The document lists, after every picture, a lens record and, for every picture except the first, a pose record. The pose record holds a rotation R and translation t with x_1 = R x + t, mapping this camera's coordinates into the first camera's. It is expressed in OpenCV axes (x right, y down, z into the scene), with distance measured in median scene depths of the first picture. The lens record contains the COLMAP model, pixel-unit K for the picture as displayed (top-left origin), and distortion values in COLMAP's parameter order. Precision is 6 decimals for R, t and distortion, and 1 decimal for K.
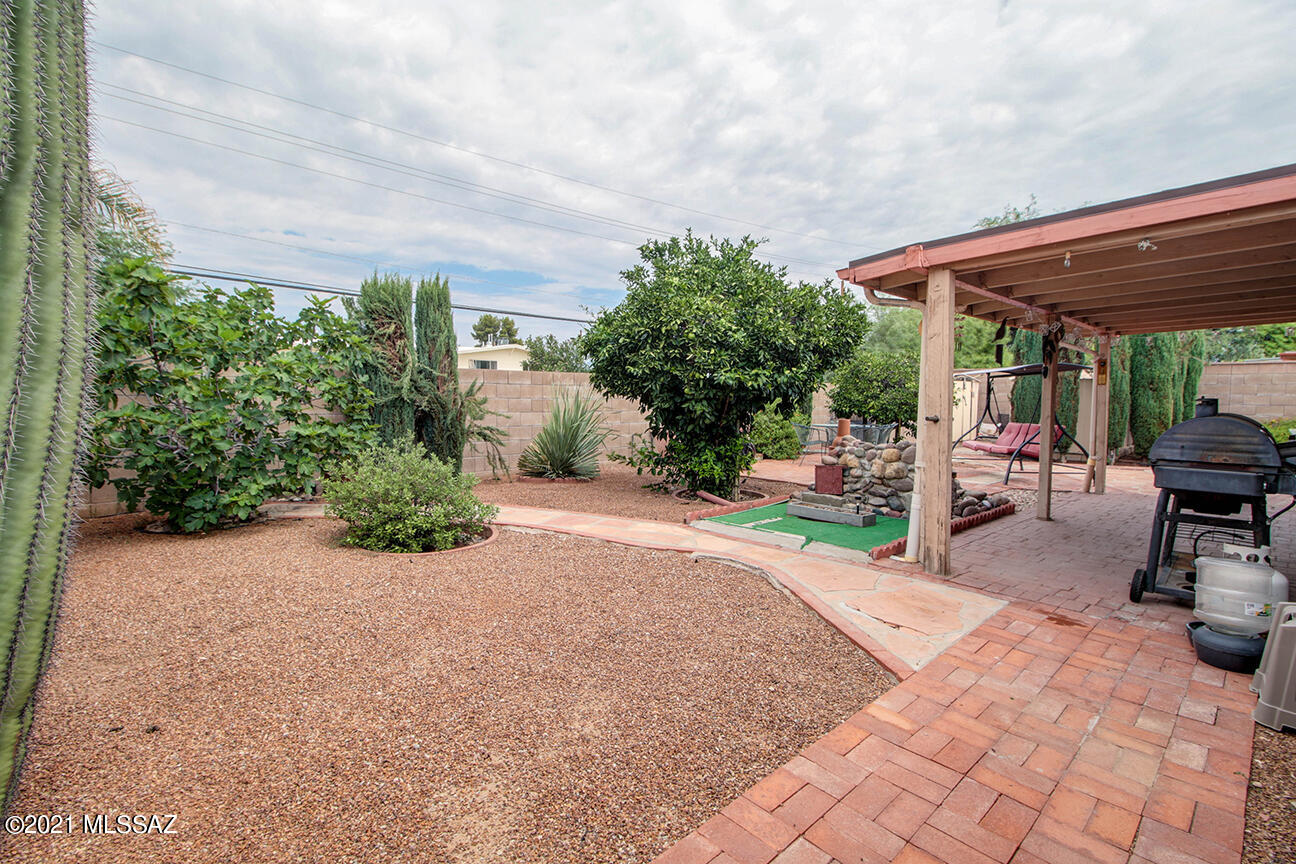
lens RADIAL K [[592.6, 0, 643.0], [0, 592.6, 427.2], [0, 0, 1]] dist [0.024701, -0.014043]
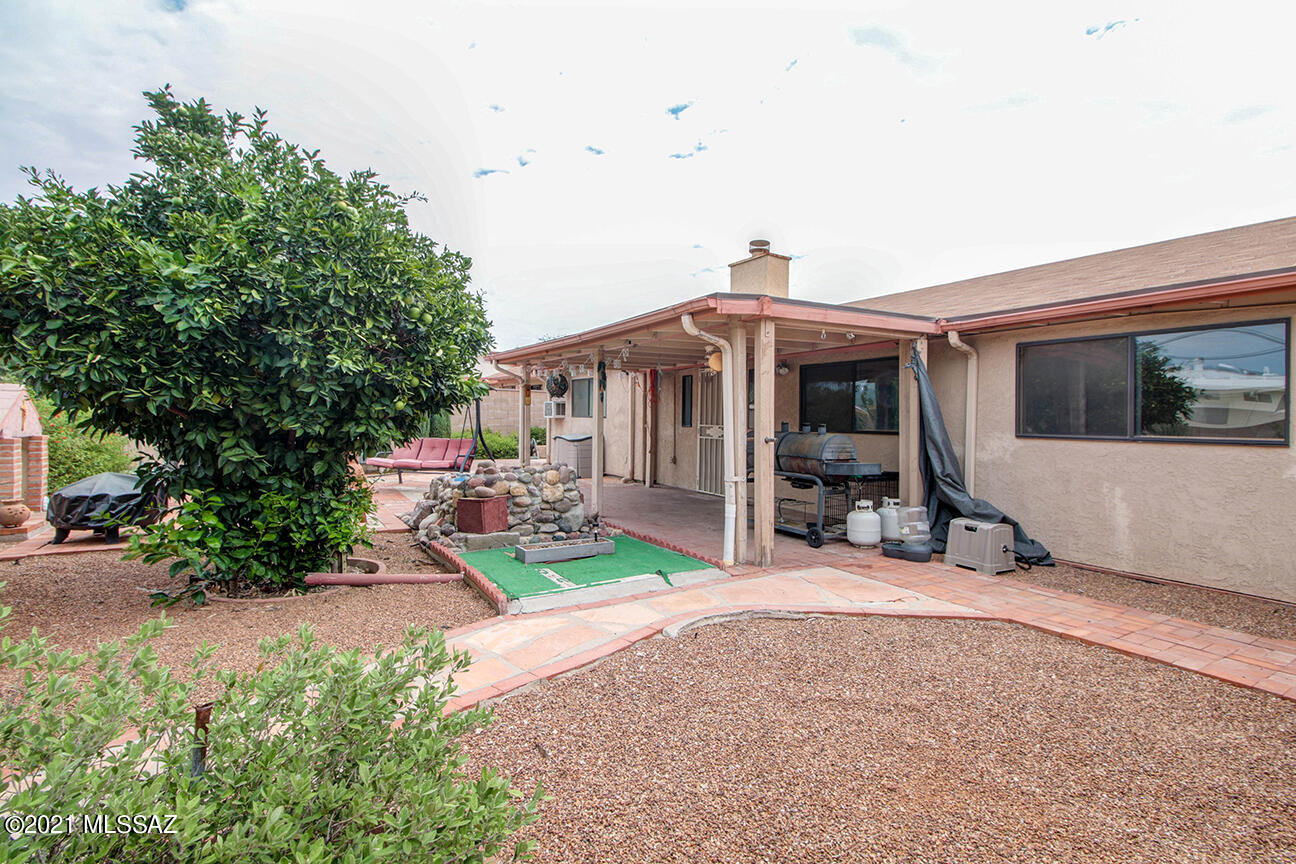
lens RADIAL K [[593.7, 0, 652.2], [0, 593.7, 415.6], [0, 0, 1]] dist [0.015215, -0.000195]
pose [[0.179519, 0.002104, 0.983752, -0.575301], [0.028222, 0.999575, -0.007288, -0.047060], [-0.983350, 0.029072, 0.179384, 0.767483]]
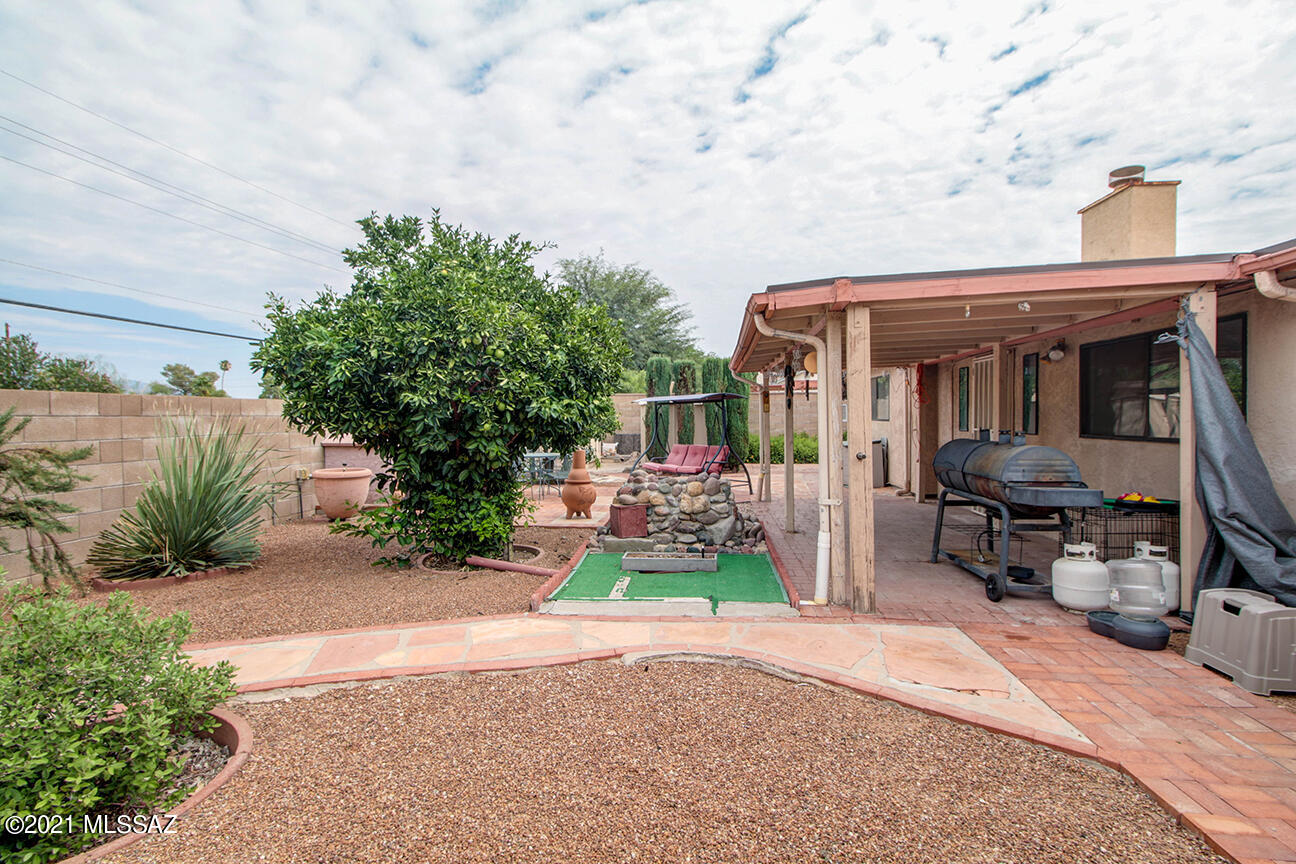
lens RADIAL K [[594.1, 0, 648.5], [0, 594.1, 427.7], [0, 0, 1]] dist [0.028339, -0.014843]
pose [[0.744466, -0.026671, 0.667128, -0.326331], [0.047866, 0.998763, -0.013486, -0.048865], [-0.665943, 0.041972, 0.744821, 0.374612]]
